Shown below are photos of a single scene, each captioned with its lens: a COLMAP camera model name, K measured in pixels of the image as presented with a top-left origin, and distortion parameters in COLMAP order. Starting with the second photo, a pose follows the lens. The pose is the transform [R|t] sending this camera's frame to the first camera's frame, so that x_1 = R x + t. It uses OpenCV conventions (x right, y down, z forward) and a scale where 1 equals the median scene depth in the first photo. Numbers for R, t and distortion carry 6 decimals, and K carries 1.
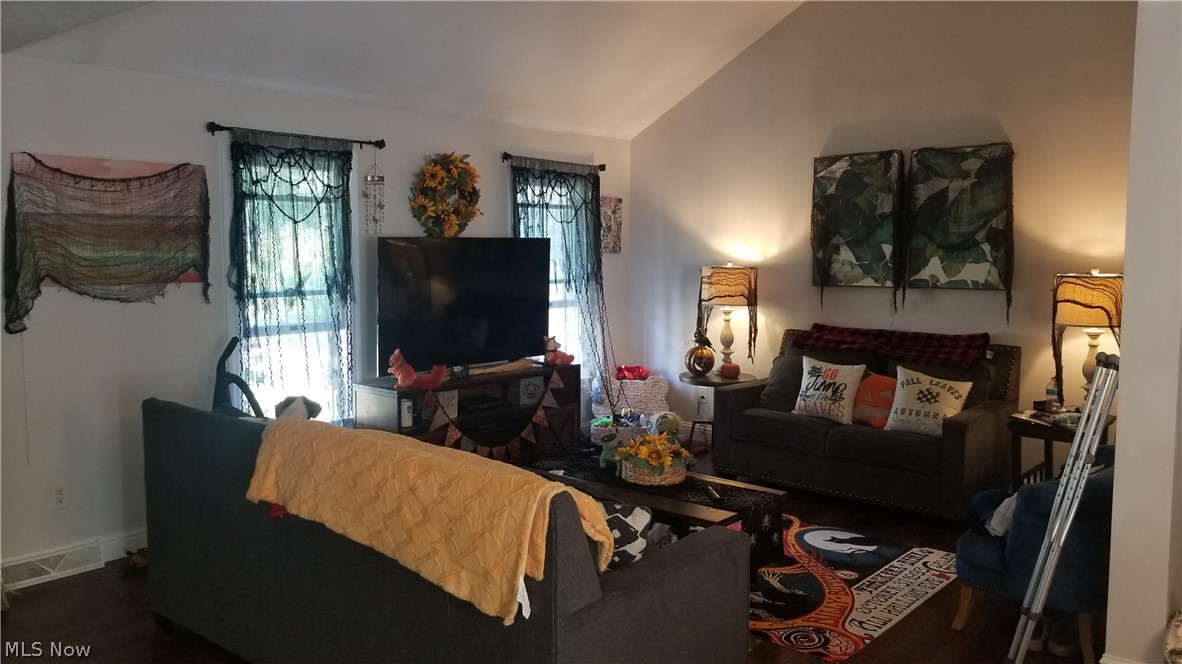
lens RADIAL K [[934.1, 0, 548.4], [0, 934.1, 314.0], [0, 0, 1]] dist [0.041930, -0.006230]
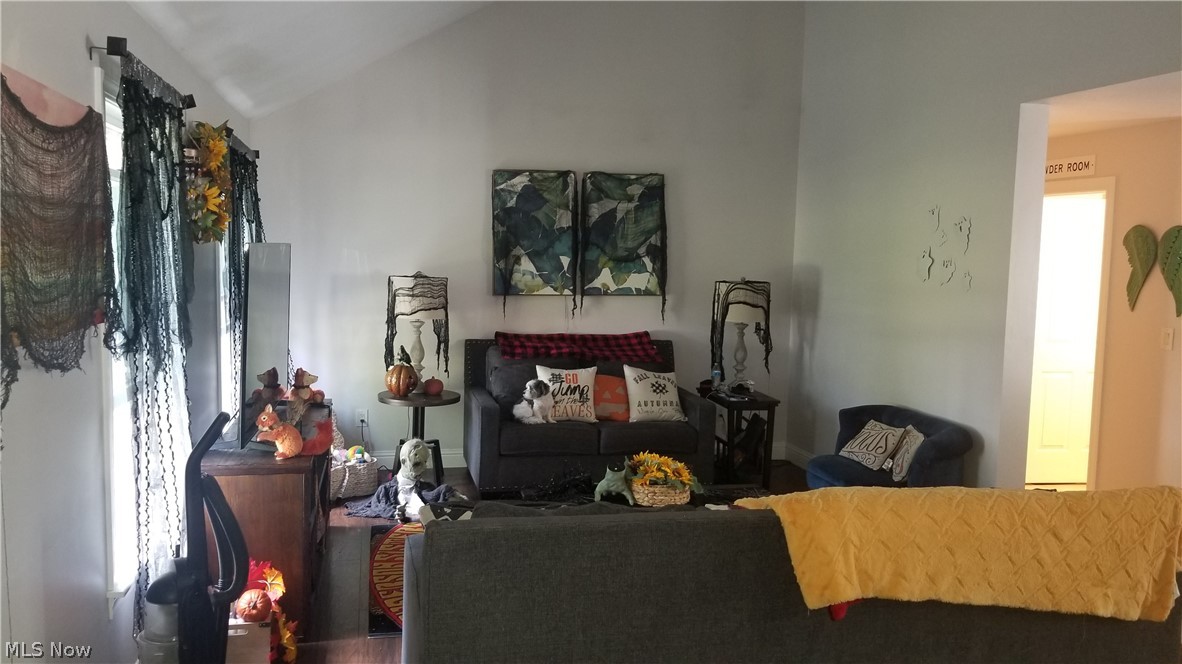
lens RADIAL K [[934.1, 0, 555.5], [0, 934.1, 324.3], [0, 0, 1]] dist [0.041930, -0.006230]
pose [[0.582045, -0.054256, 0.811345, -0.553001], [0.043693, 0.998417, 0.035421, -0.034792], [-0.811982, 0.014834, 0.583494, 0.384451]]
